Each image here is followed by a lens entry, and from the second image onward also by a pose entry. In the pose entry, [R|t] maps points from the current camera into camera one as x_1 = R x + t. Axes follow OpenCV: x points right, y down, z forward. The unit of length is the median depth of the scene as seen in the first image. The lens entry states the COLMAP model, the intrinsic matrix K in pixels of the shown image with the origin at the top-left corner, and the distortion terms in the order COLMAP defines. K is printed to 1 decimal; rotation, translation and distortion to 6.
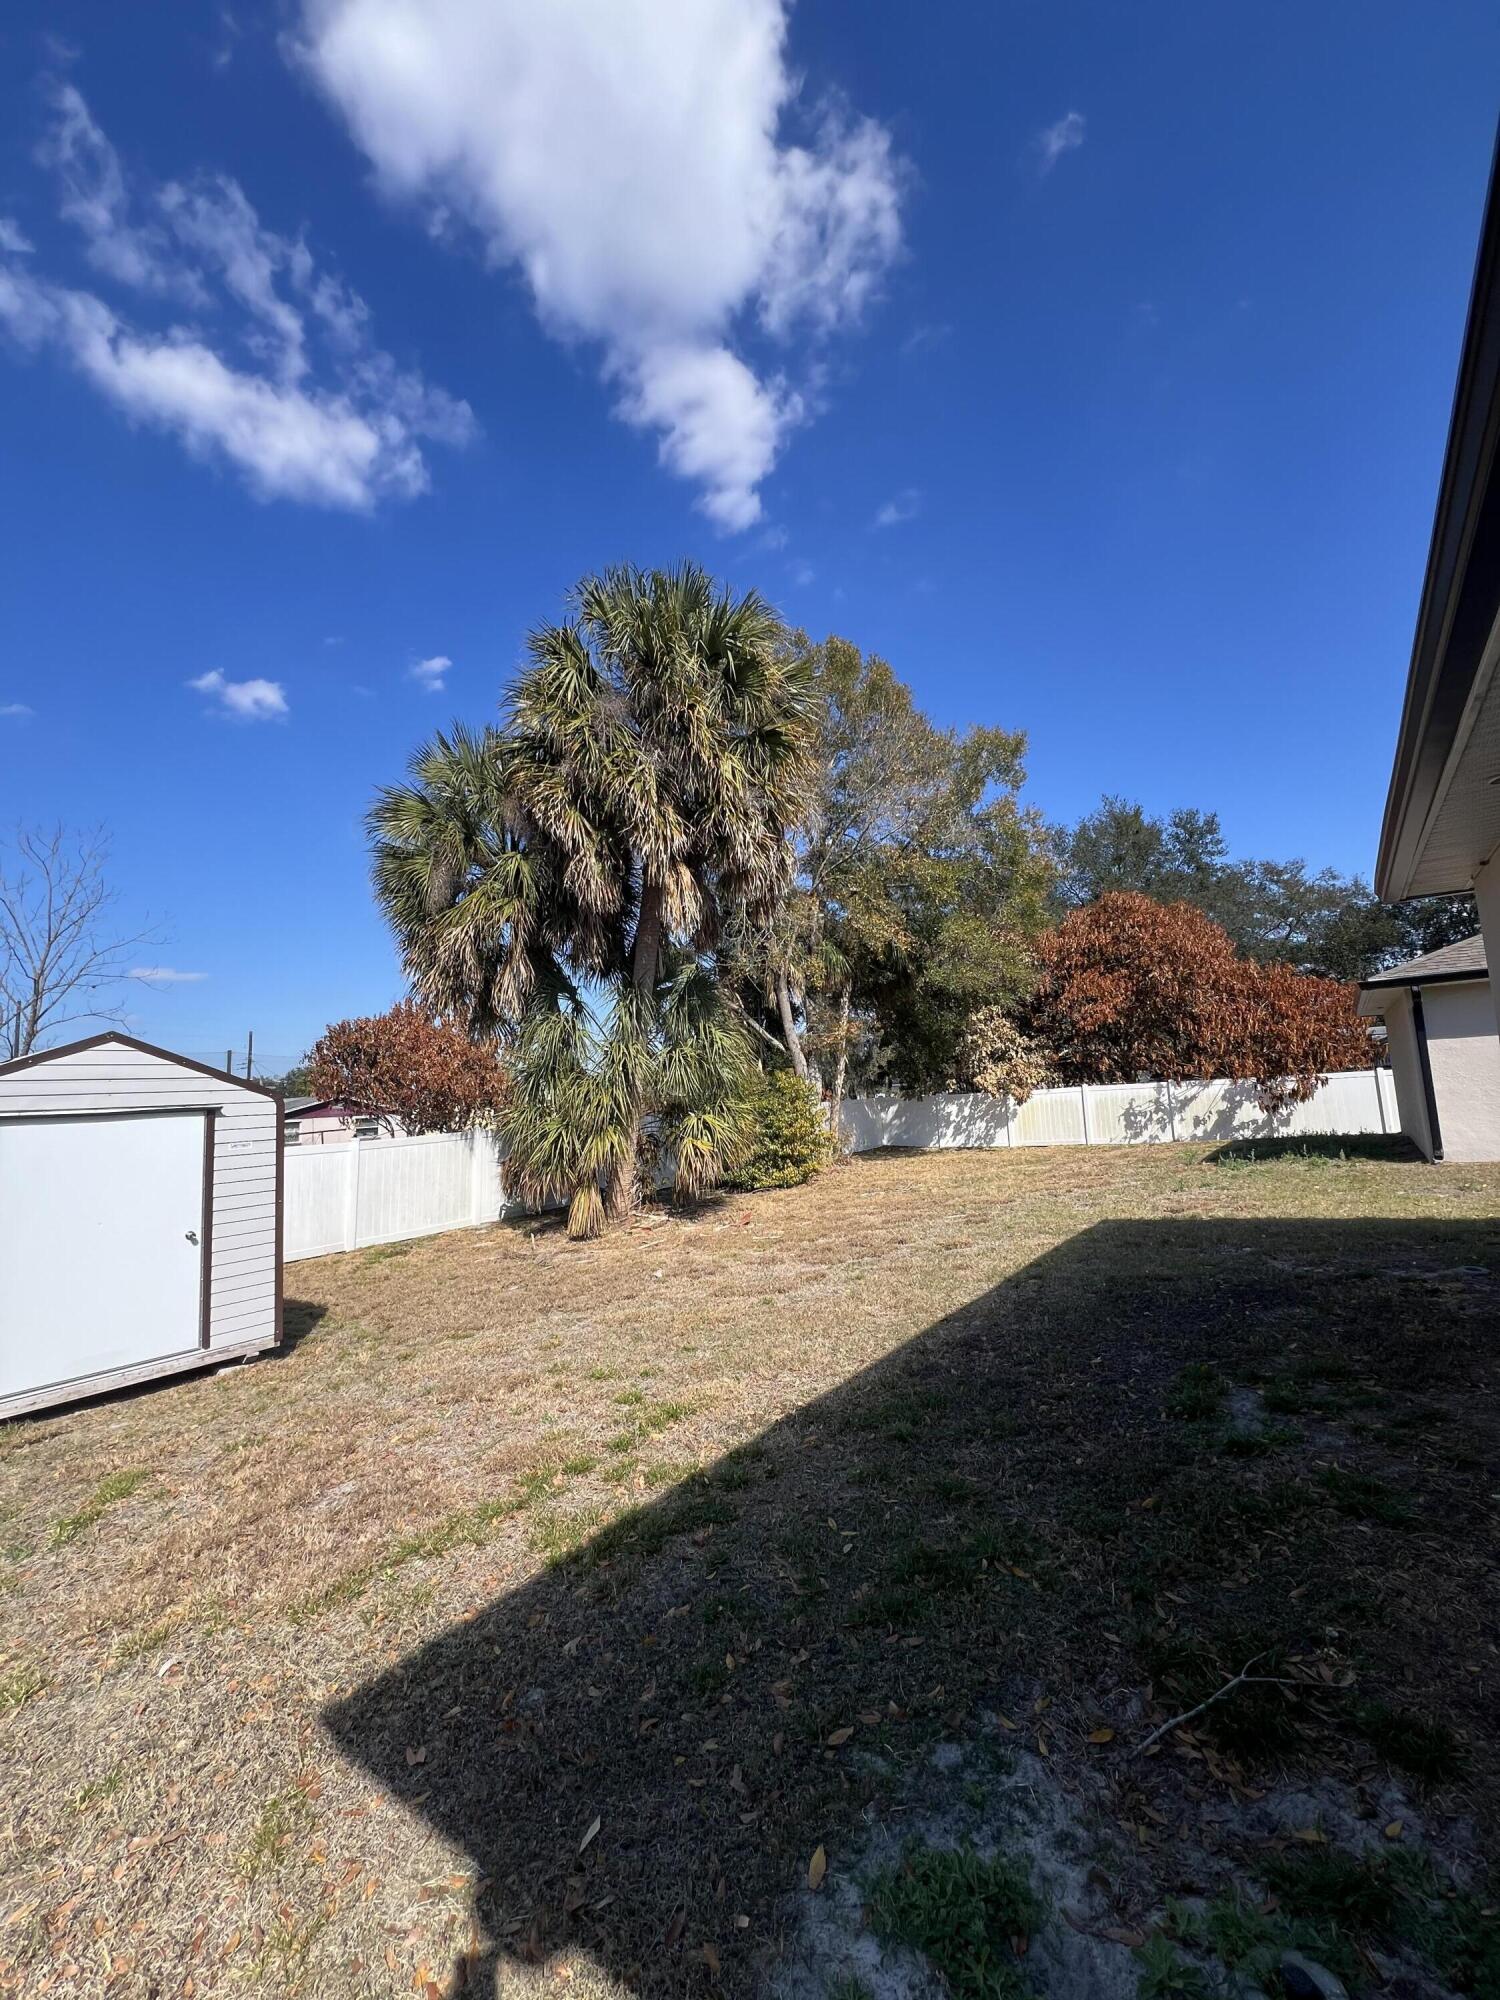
lens RADIAL K [[796.5, 0, 753.9], [0, 796.5, 1004.5], [0, 0, 1]] dist [0.000280, -0.000026]
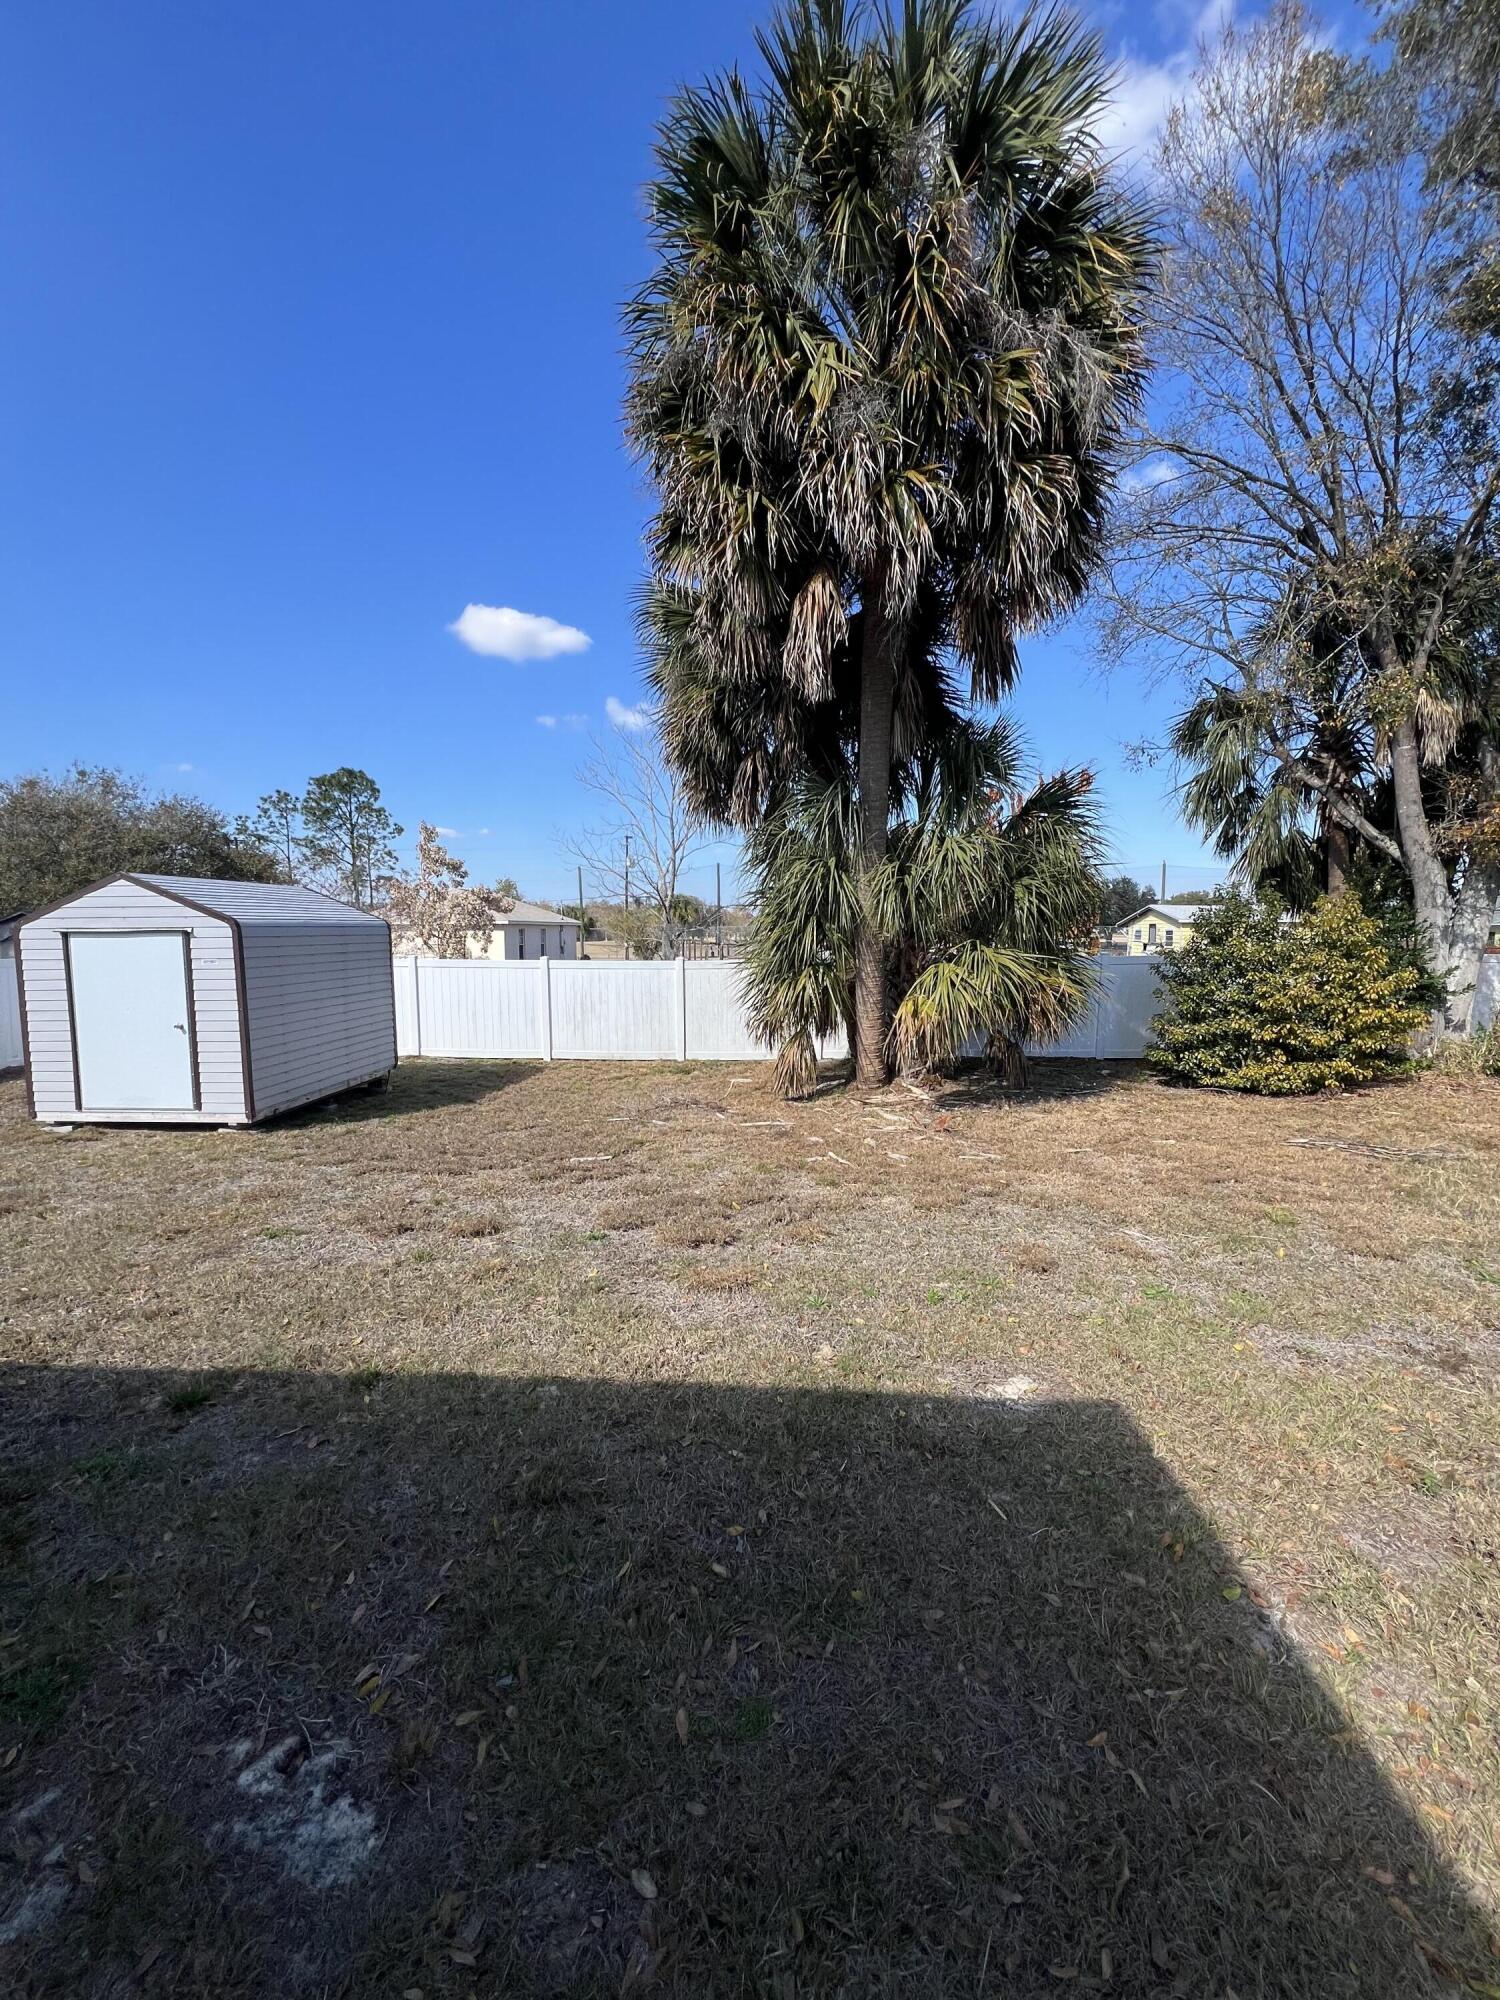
lens RADIAL K [[796.5, 0, 748.5], [0, 796.5, 998.8], [0, 0, 1]] dist [0.000280, -0.000026]
pose [[0.549473, 0.122900, -0.826423, 0.576907], [0.069038, 0.979061, 0.191502, 0.037354], [0.832654, -0.162280, 0.529483, 0.705353]]
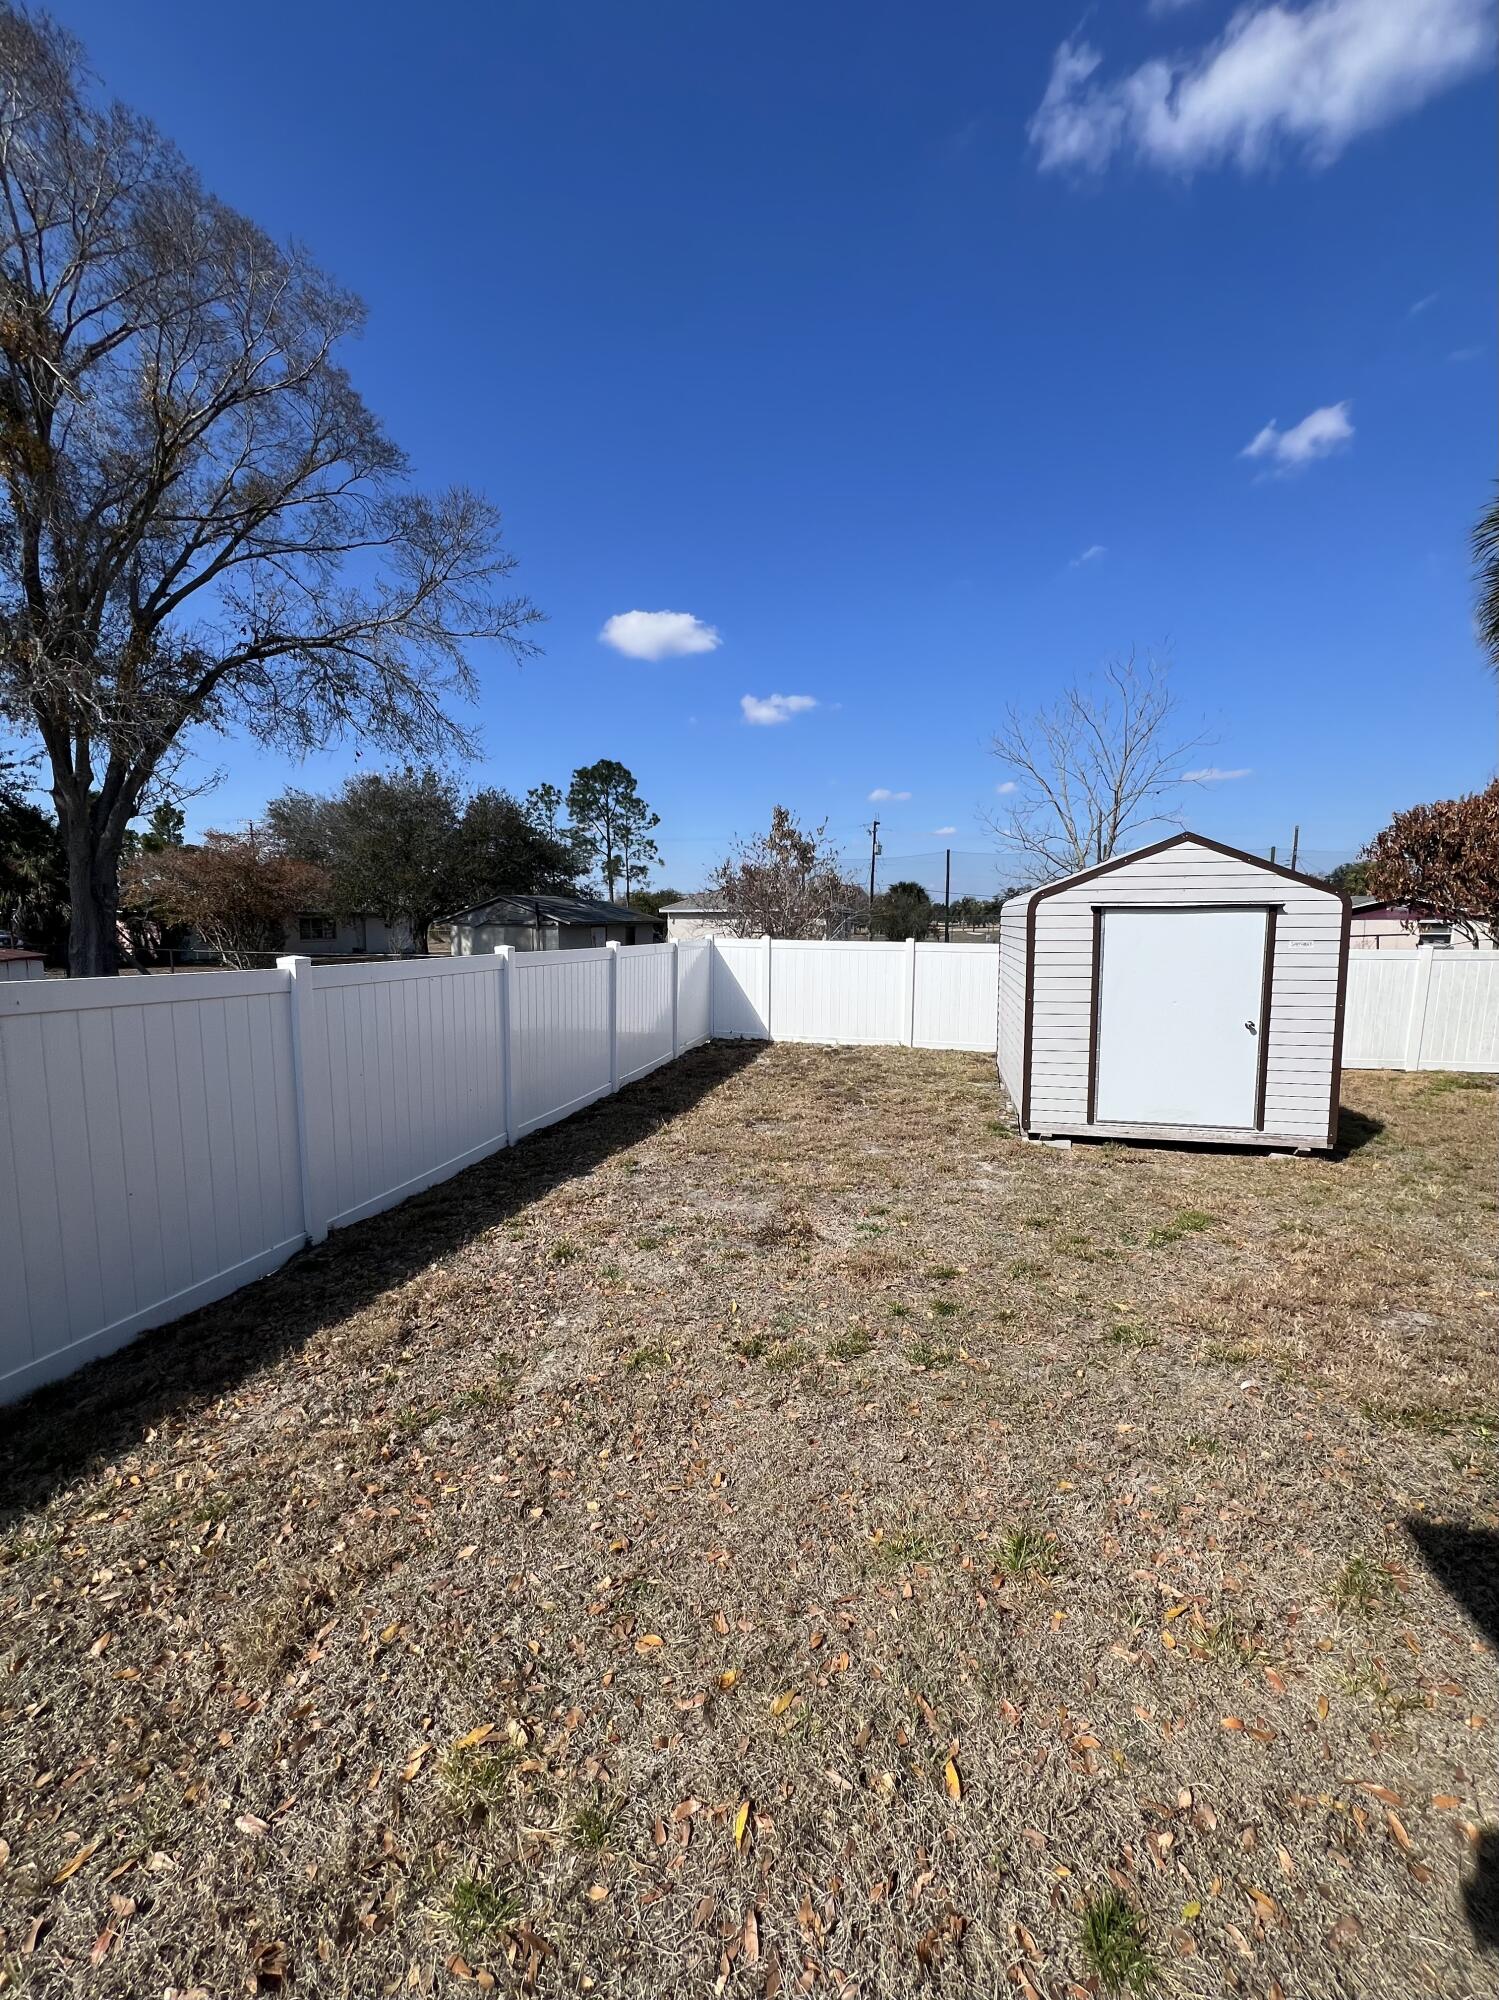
lens RADIAL K [[796.5, 0, 739.6], [0, 796.5, 999.0], [0, 0, 1]] dist [0.000280, -0.000026]
pose [[0.405156, 0.140254, -0.903425, -0.021005], [0.083888, 0.978291, 0.189498, -0.000067], [0.910391, -0.152563, 0.384595, -0.010420]]
